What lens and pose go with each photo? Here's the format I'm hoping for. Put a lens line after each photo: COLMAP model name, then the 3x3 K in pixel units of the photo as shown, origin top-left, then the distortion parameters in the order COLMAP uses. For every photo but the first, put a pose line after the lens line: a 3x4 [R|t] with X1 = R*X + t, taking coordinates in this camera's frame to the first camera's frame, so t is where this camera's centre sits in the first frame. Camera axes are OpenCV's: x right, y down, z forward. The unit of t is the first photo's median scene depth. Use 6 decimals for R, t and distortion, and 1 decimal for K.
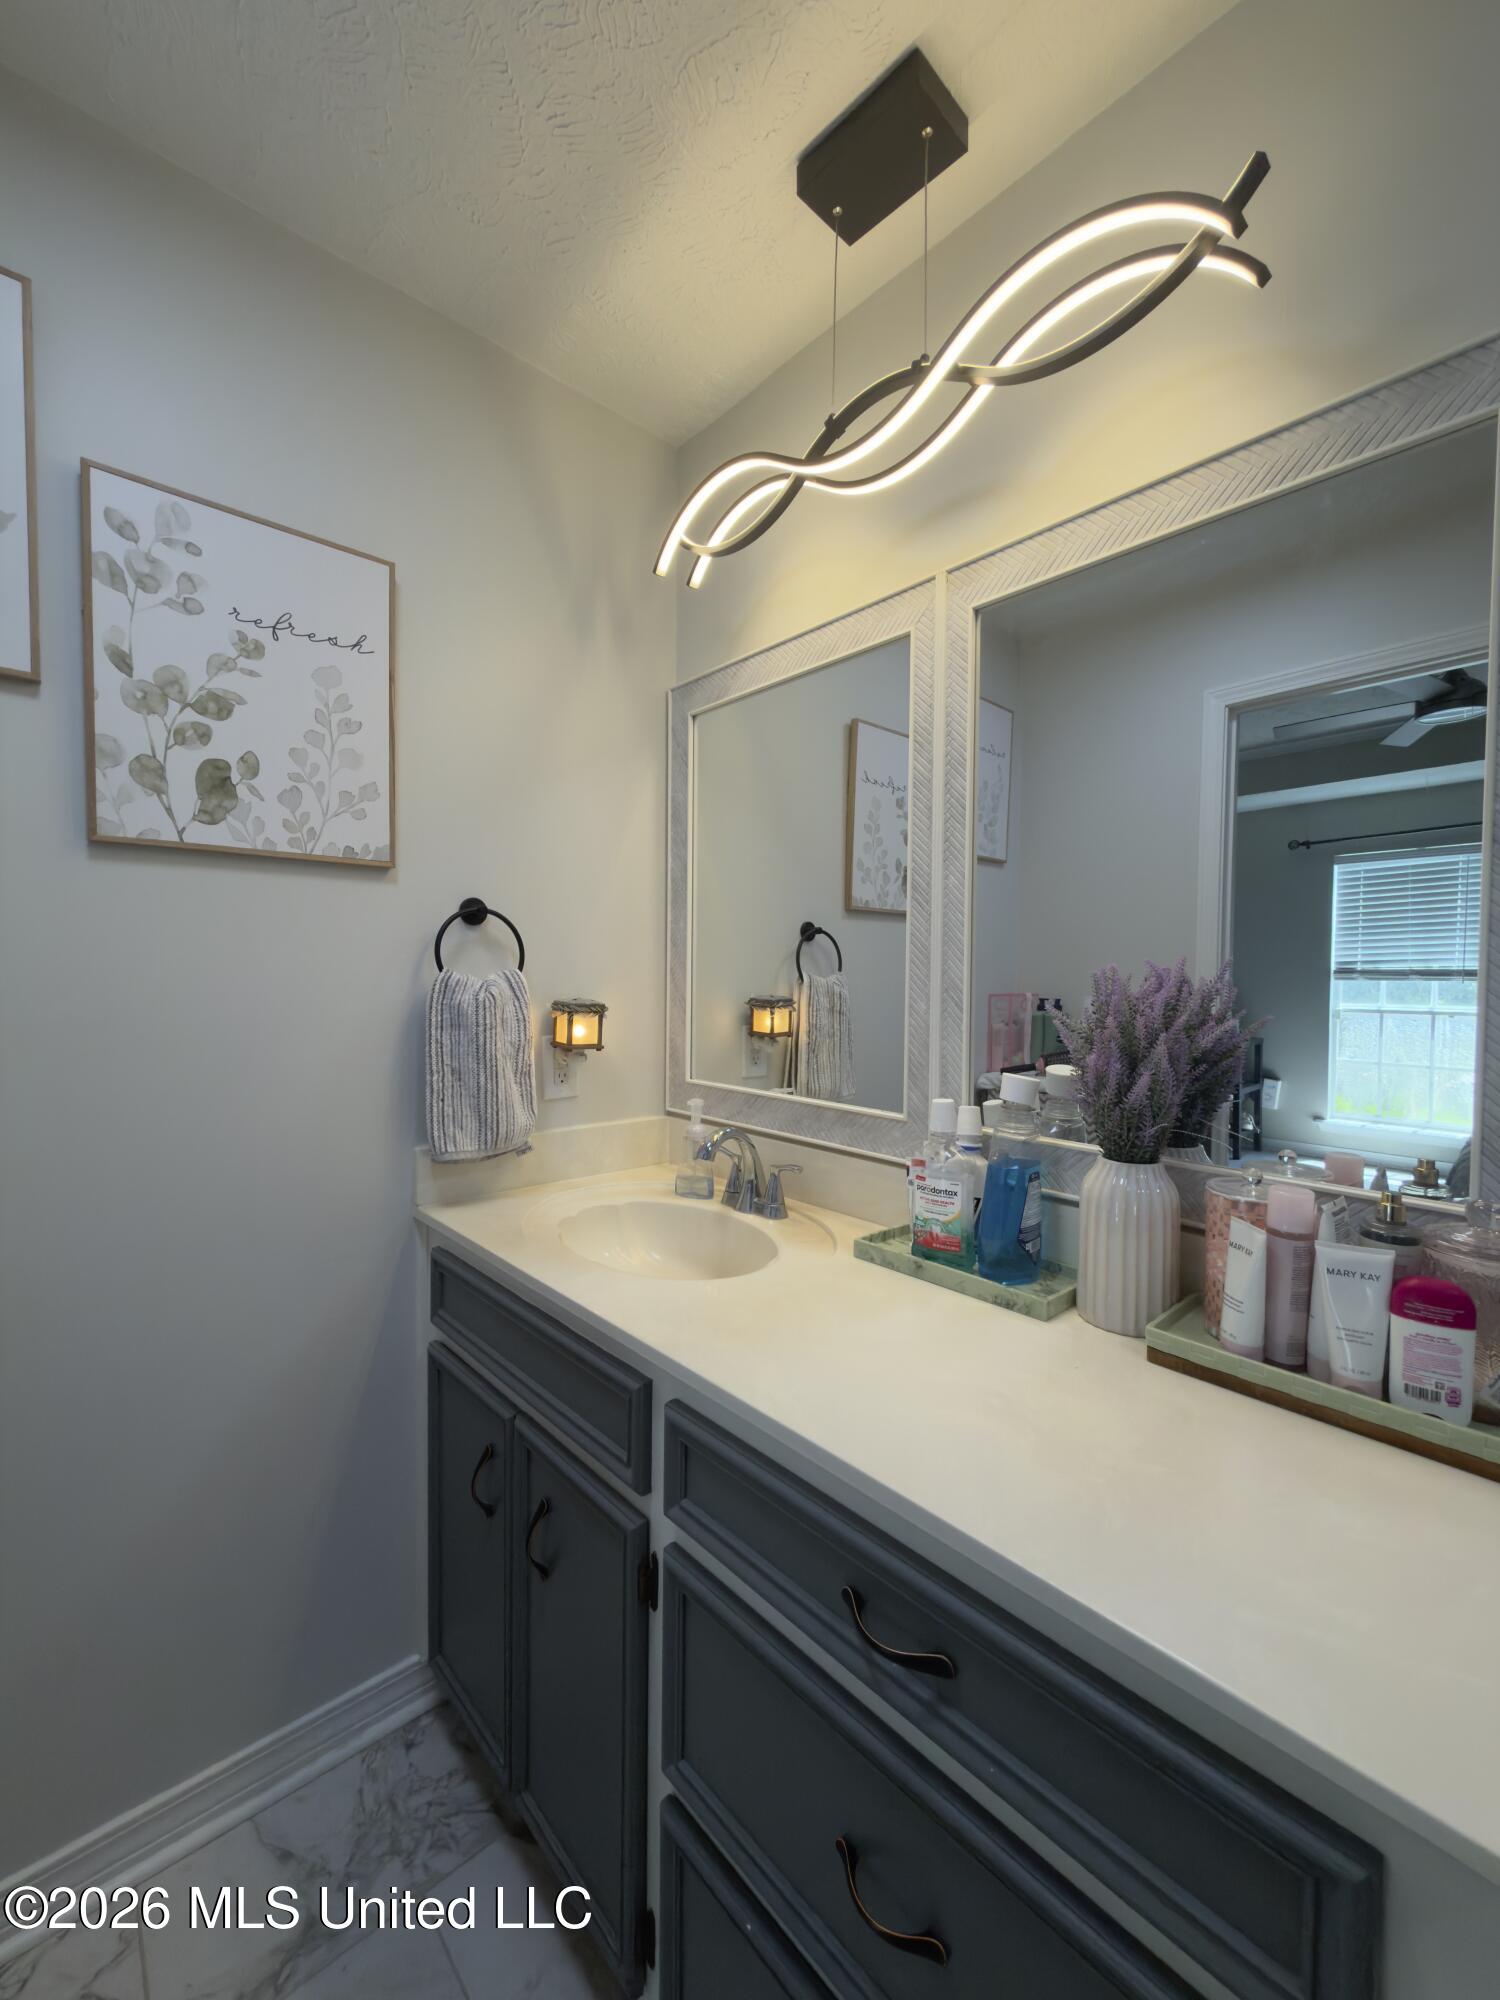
lens RADIAL K [[793.1, 0, 741.7], [0, 793.1, 999.8], [0, 0, 1]] dist [0.000319, 0.000336]
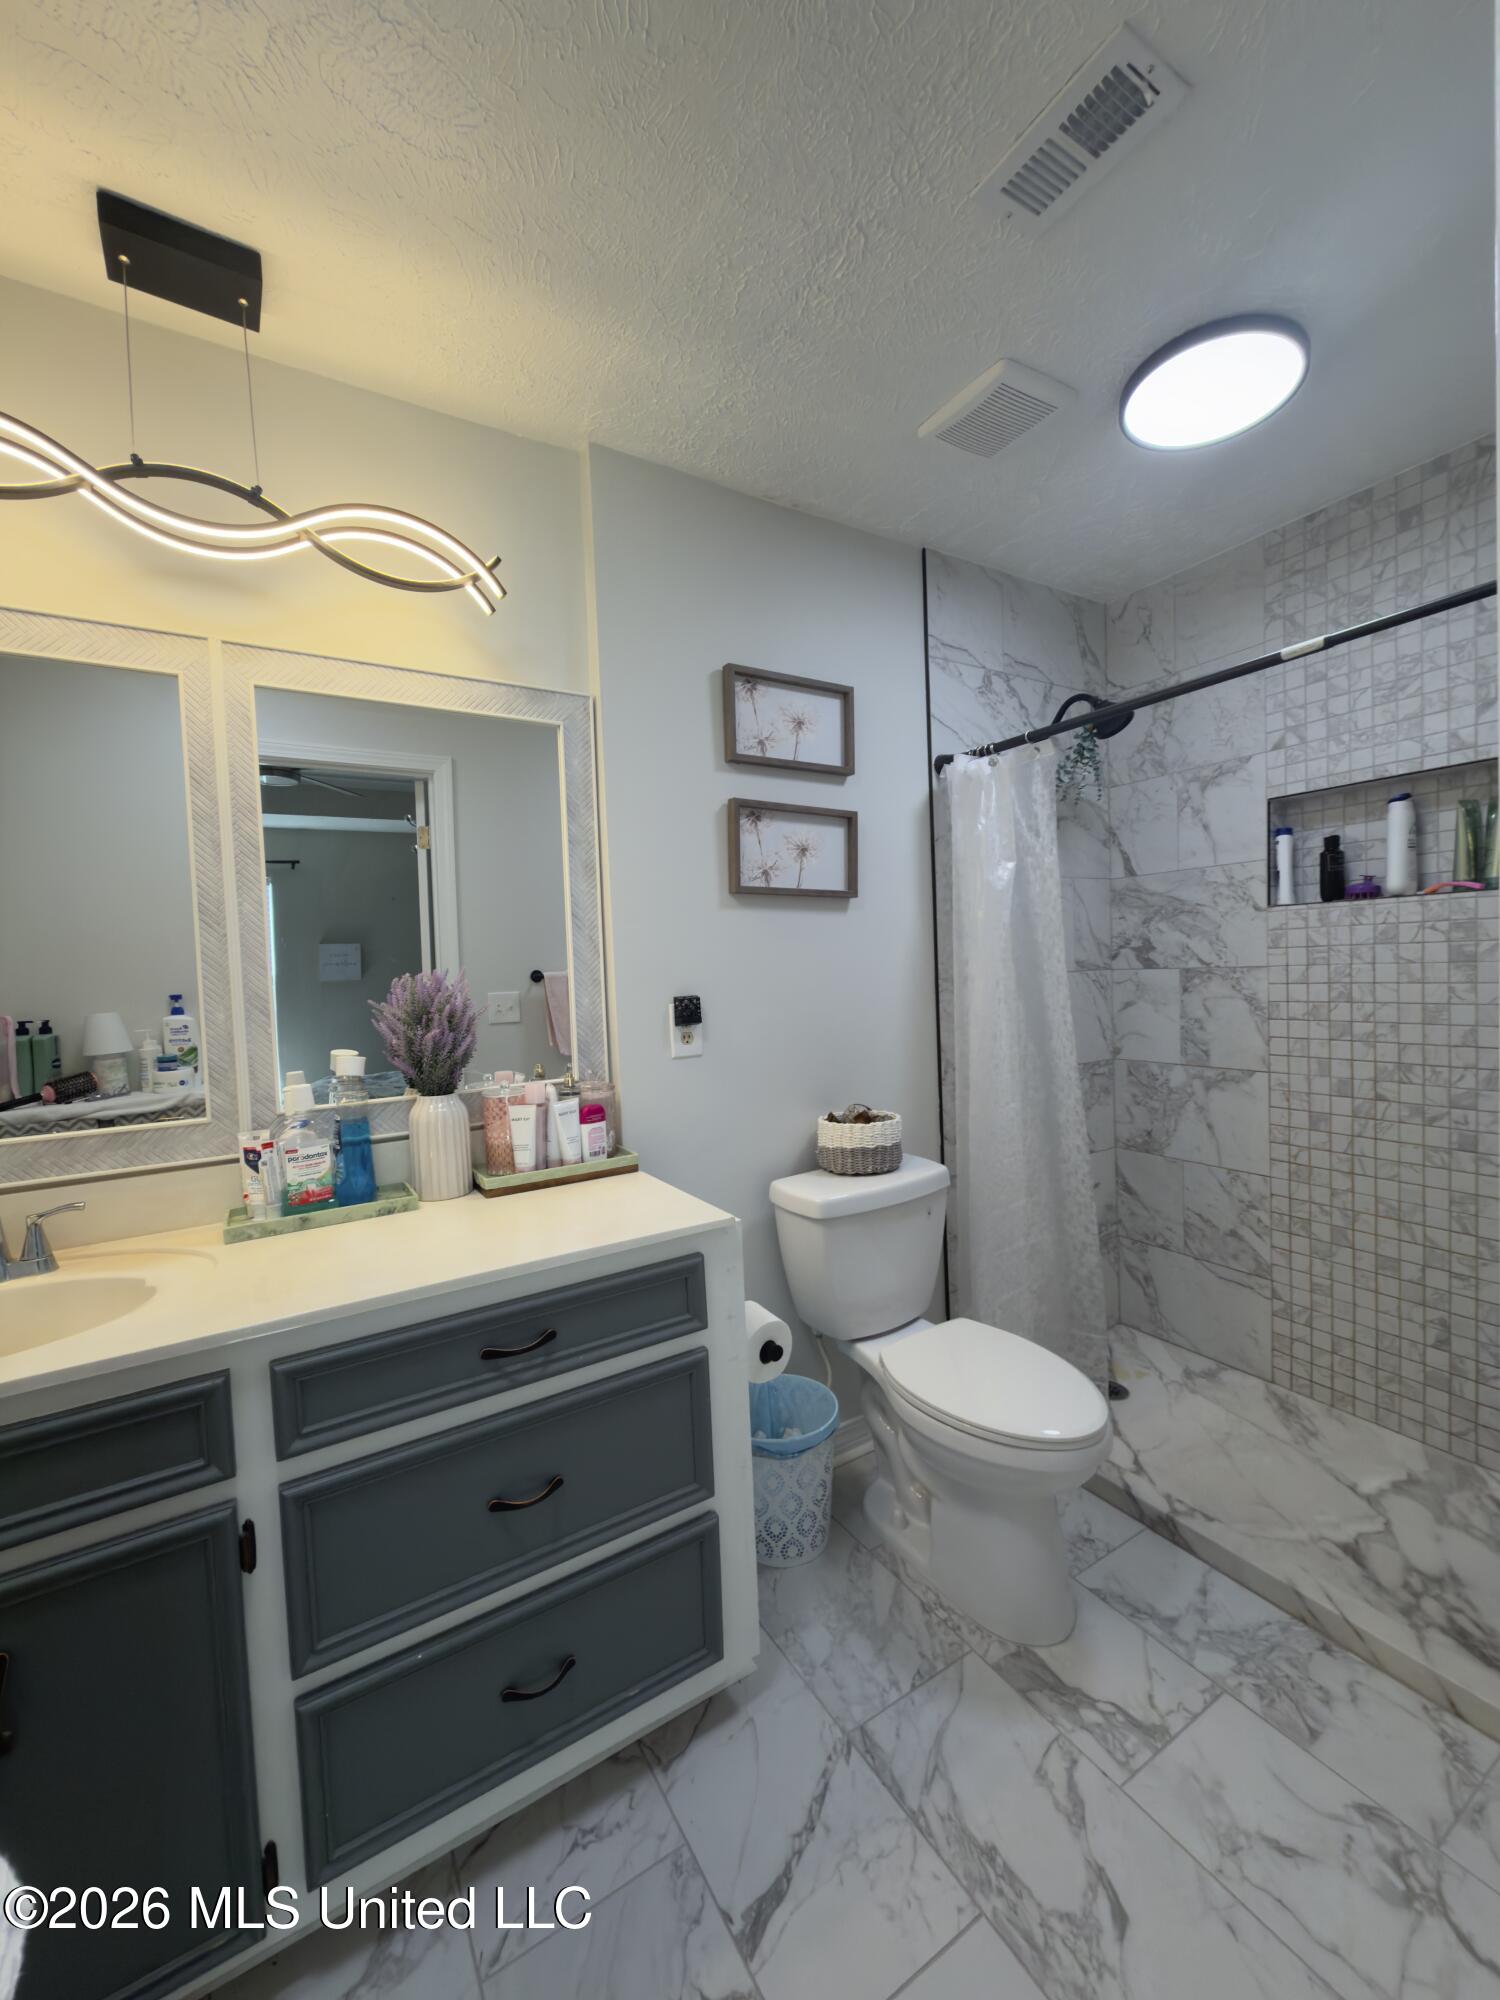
lens RADIAL K [[793.1, 0, 745.4], [0, 793.1, 1004.0], [0, 0, 1]] dist [0.000319, 0.000336]
pose [[0.185418, -0.057813, 0.980958, -0.765060], [0.071861, 0.996393, 0.045140, -0.007090], [-0.980029, 0.062123, 0.188903, 0.061298]]
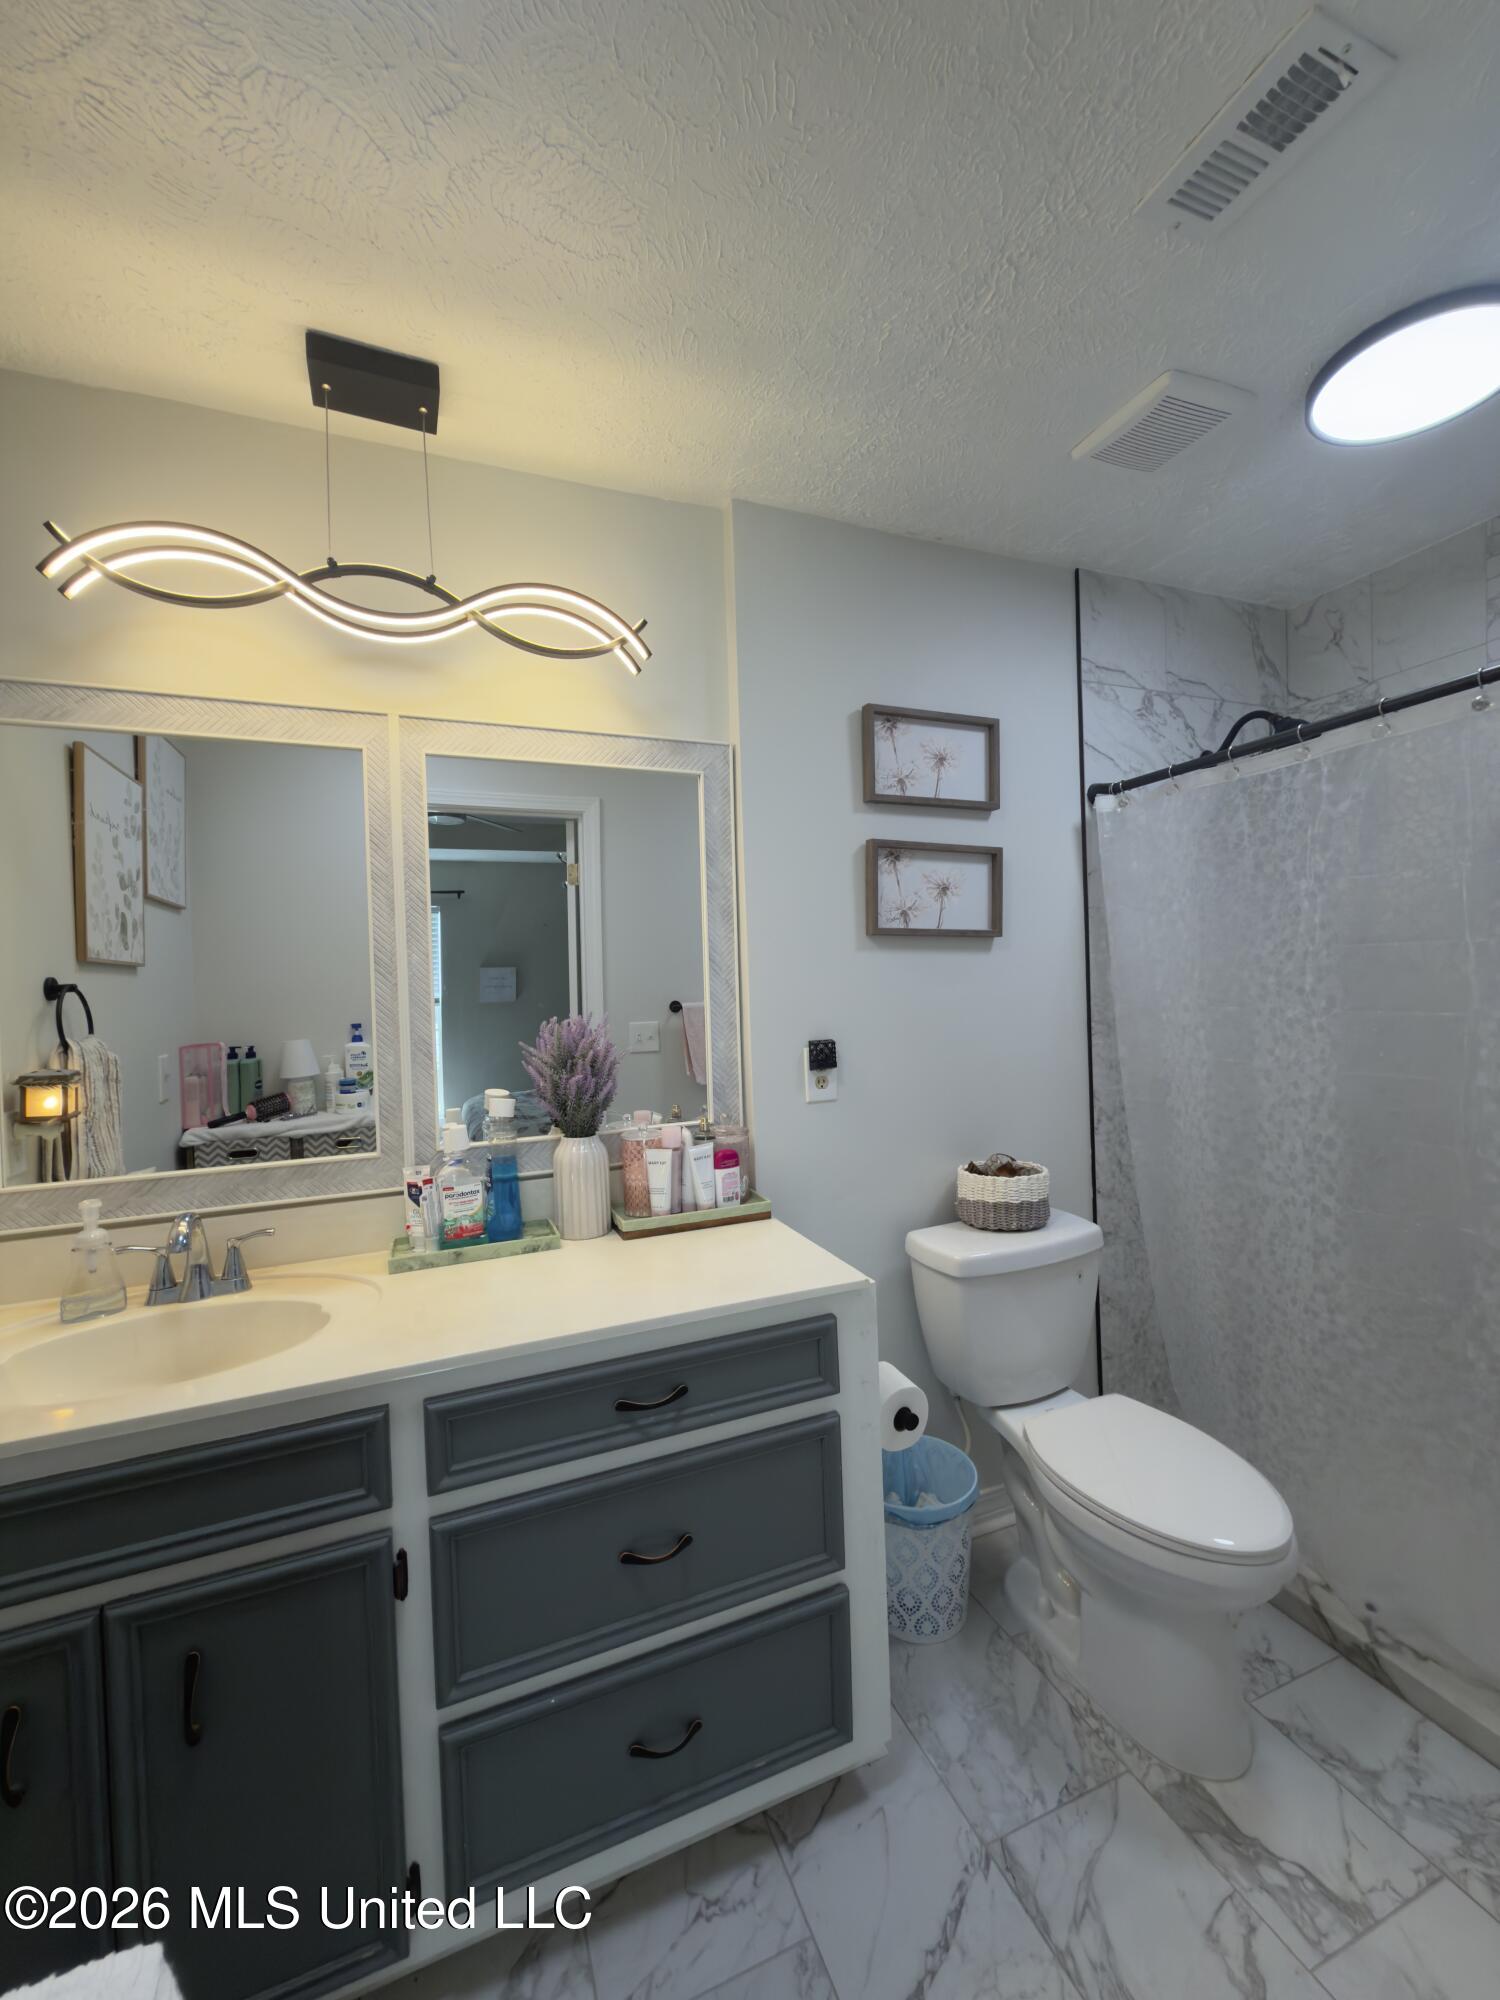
lens RADIAL K [[793.1, 0, 746.8], [0, 793.1, 1003.2], [0, 0, 1]] dist [0.000319, 0.000336]
pose [[0.347516, -0.034438, 0.937042, -0.748370], [0.065415, 0.997781, 0.012410, -0.059014], [-0.935390, 0.056984, 0.348997, 0.062631]]
